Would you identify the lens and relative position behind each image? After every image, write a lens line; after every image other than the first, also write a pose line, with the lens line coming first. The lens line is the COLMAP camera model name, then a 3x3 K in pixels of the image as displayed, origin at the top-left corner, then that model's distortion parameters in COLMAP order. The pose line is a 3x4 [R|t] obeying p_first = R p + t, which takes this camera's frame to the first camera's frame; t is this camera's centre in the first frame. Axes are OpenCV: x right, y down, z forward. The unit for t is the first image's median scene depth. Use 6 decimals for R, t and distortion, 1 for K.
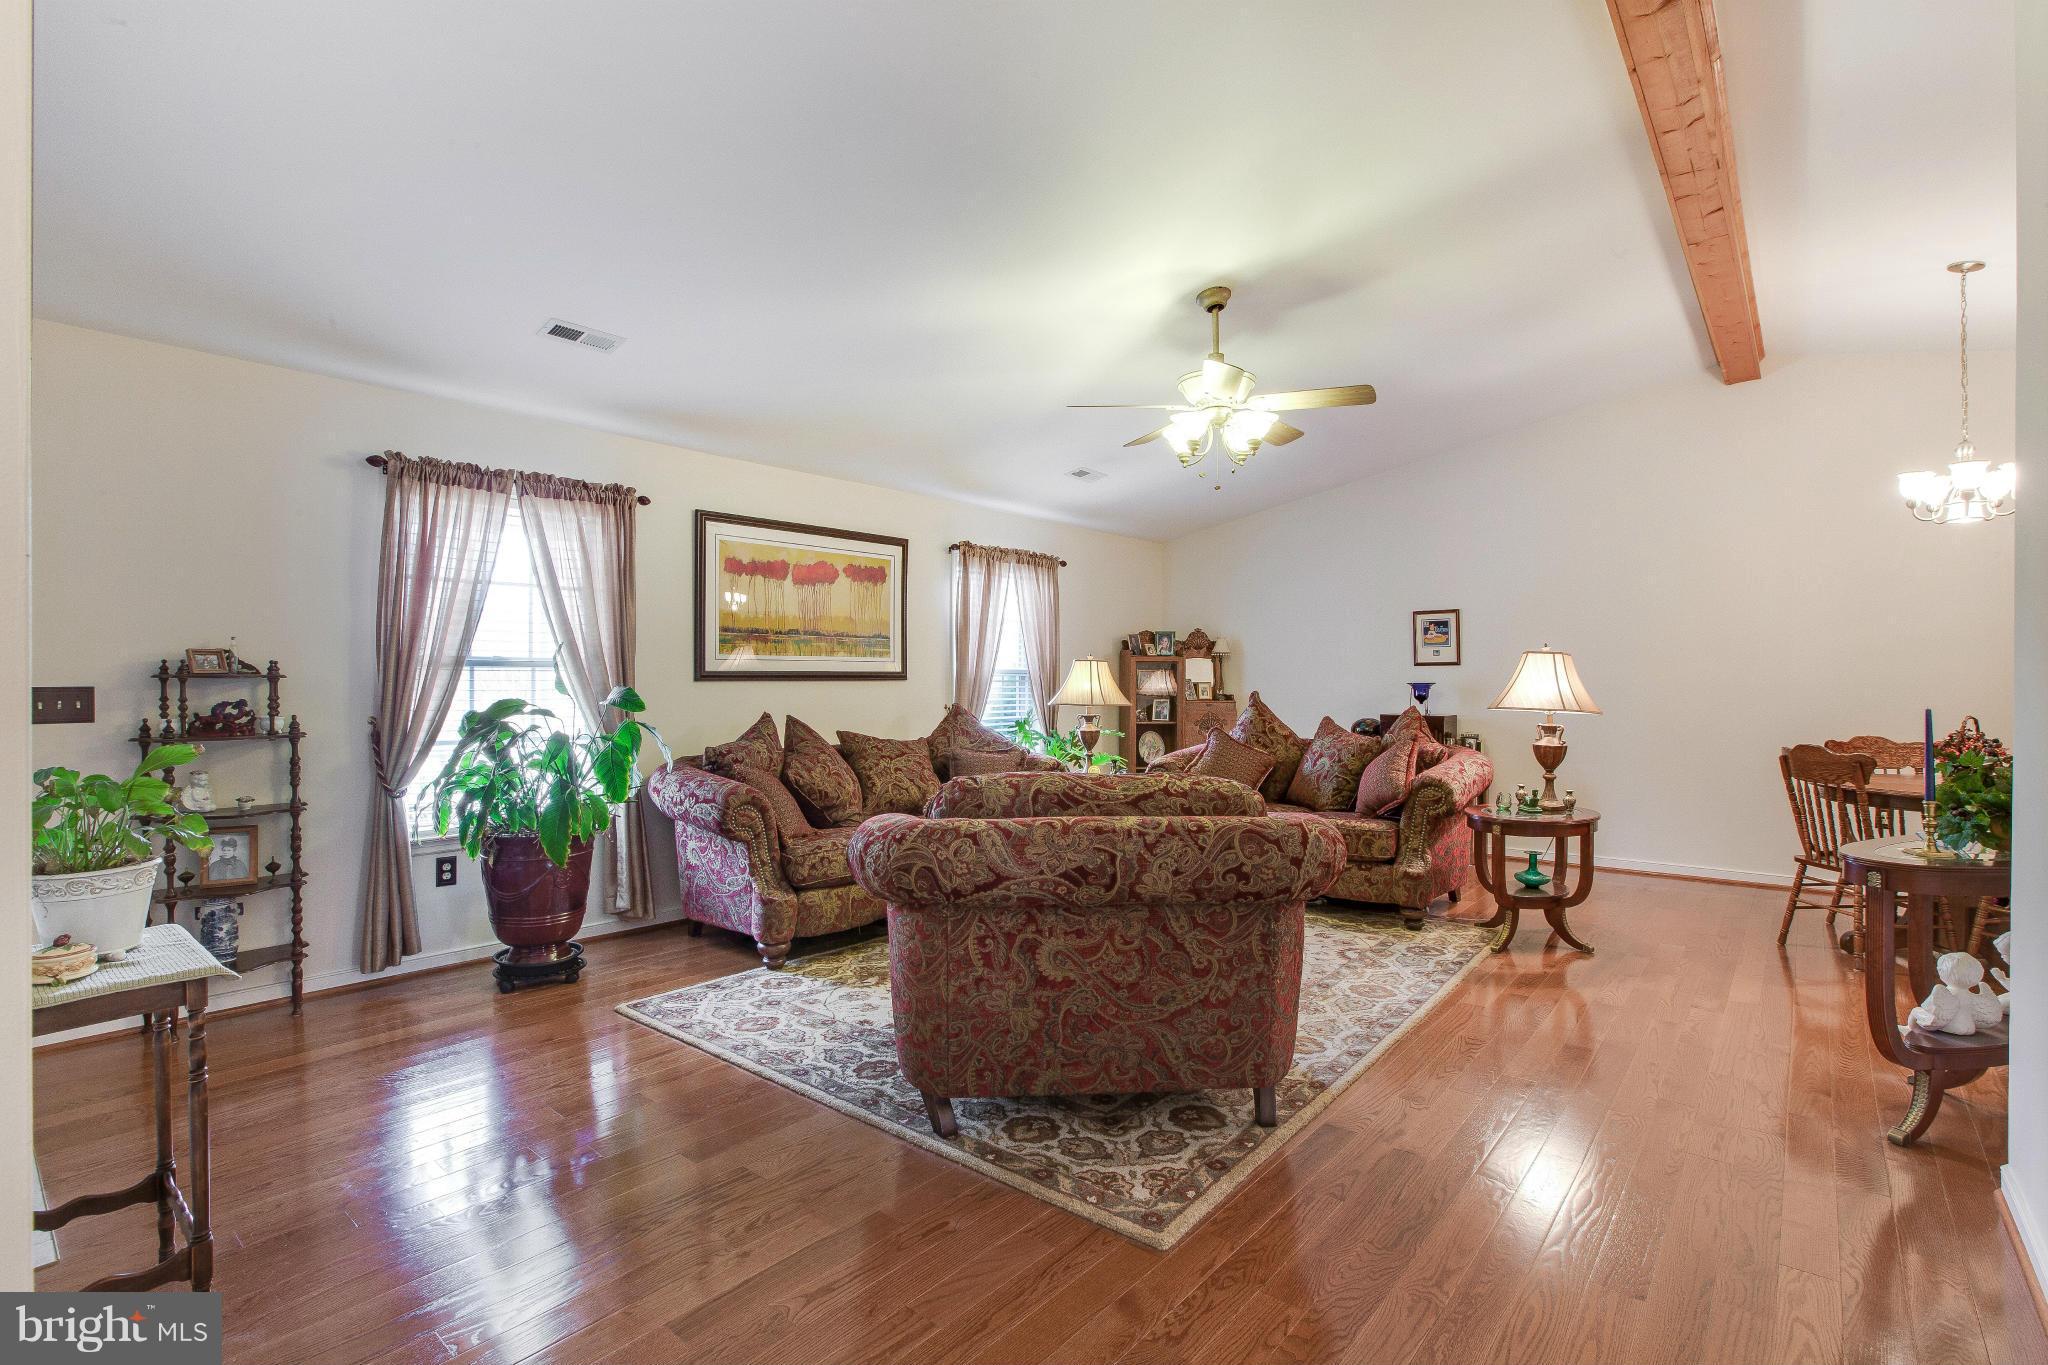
lens RADIAL K [[924.3, 0, 1017.8], [0, 924.3, 683.8], [0, 0, 1]] dist [-0.039407, 0.011123]
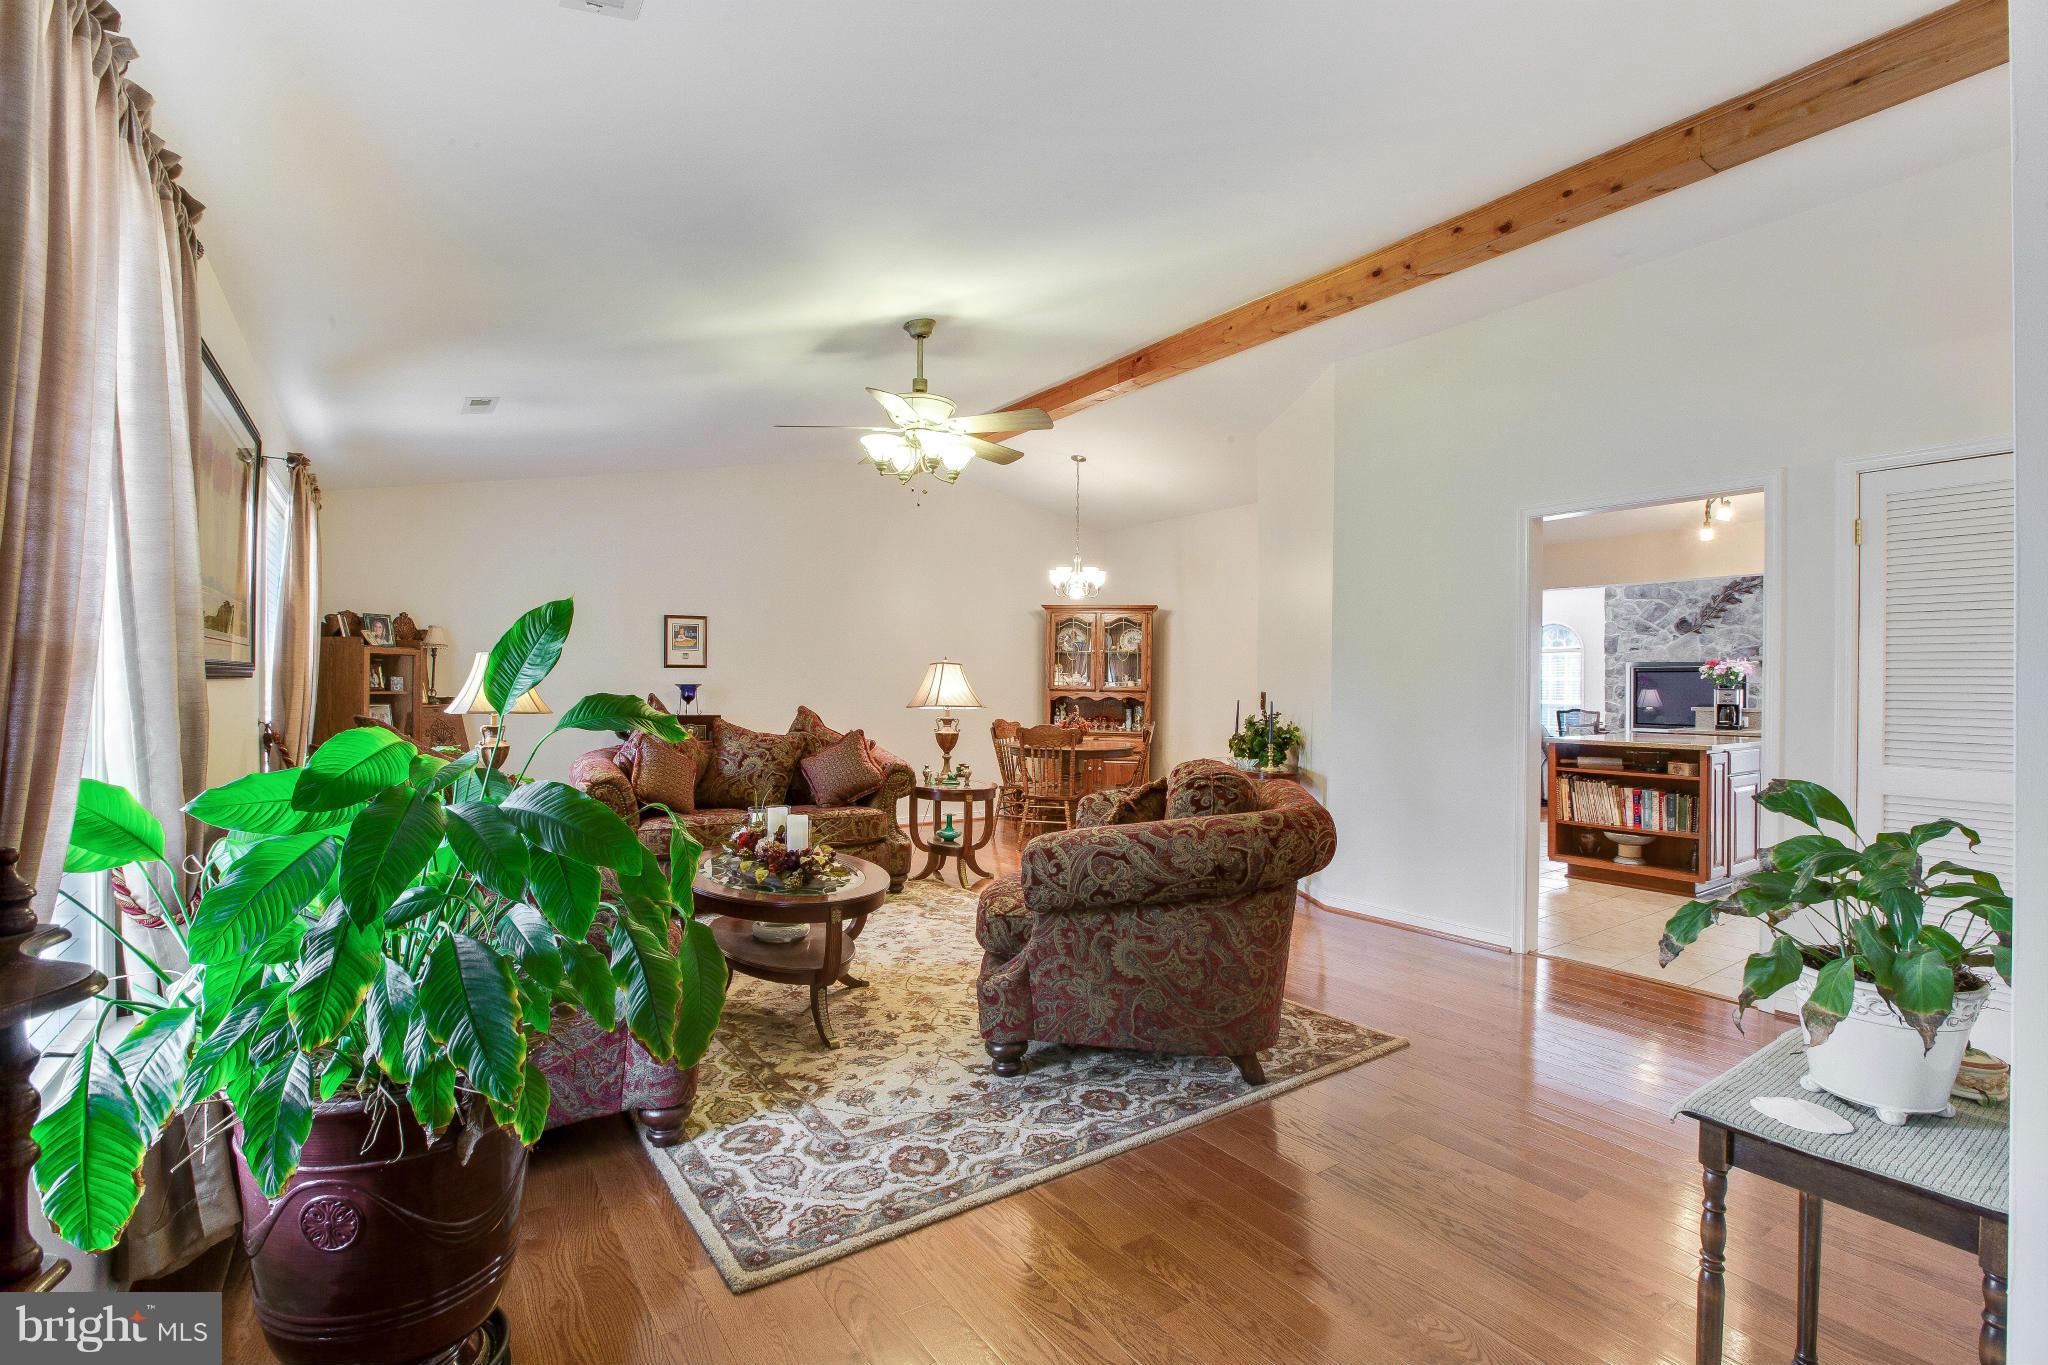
lens RADIAL K [[924.3, 0, 1017.8], [0, 924.3, 683.8], [0, 0, 1]] dist [-0.039407, 0.011123]
pose [[0.276842, 0.012571, 0.960833, -0.839380], [-0.008252, 0.999909, -0.010705, 0.011518], [-0.960880, -0.004965, 0.276921, 0.655842]]
